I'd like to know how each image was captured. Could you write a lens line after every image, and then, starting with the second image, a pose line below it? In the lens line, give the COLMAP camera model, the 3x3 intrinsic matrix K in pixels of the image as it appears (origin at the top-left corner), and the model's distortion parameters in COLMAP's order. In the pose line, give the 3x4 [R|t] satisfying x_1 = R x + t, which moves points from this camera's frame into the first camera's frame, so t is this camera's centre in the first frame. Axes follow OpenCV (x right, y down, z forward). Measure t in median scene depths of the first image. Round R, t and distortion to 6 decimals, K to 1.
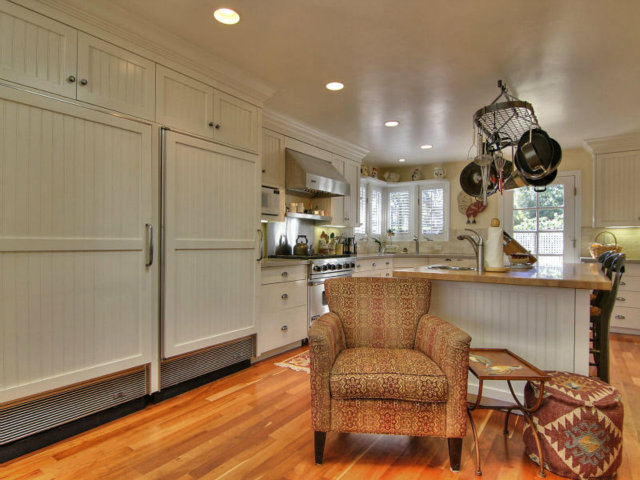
lens RADIAL K [[365.9, 0, 320.0], [0, 365.9, 243.2], [0, 0, 1]] dist [-0.018719, -0.004715]
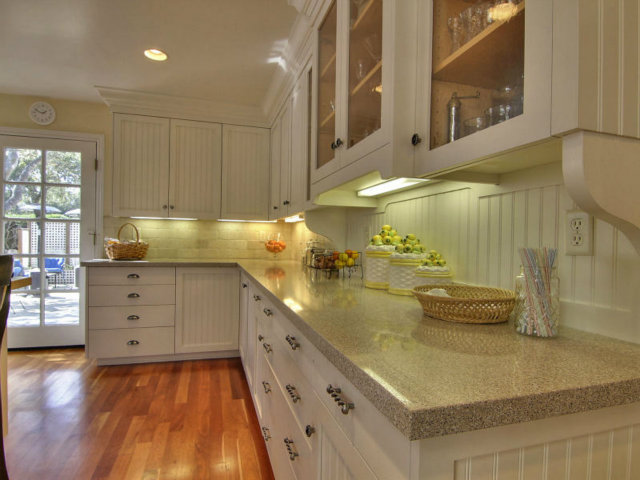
lens RADIAL K [[365.9, 0, 319.5], [0, 365.9, 241.9], [0, 0, 1]] dist [-0.018719, -0.004715]
pose [[0.629628, 0.006302, 0.776871, 0.435226], [-0.015035, 0.999879, 0.004075, -0.003062], [-0.776751, -0.014246, 0.629646, 0.225971]]
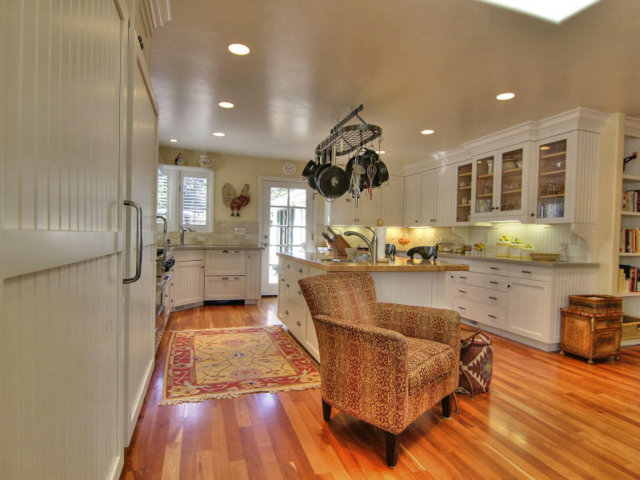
lens RADIAL K [[365.9, 0, 319.5], [0, 365.9, 242.7], [0, 0, 1]] dist [-0.018719, -0.004715]
pose [[0.592659, -0.002624, 0.805449, -0.326803], [-0.021612, 0.999583, 0.019159, -0.004137], [-0.805163, -0.028762, 0.592355, 0.214450]]
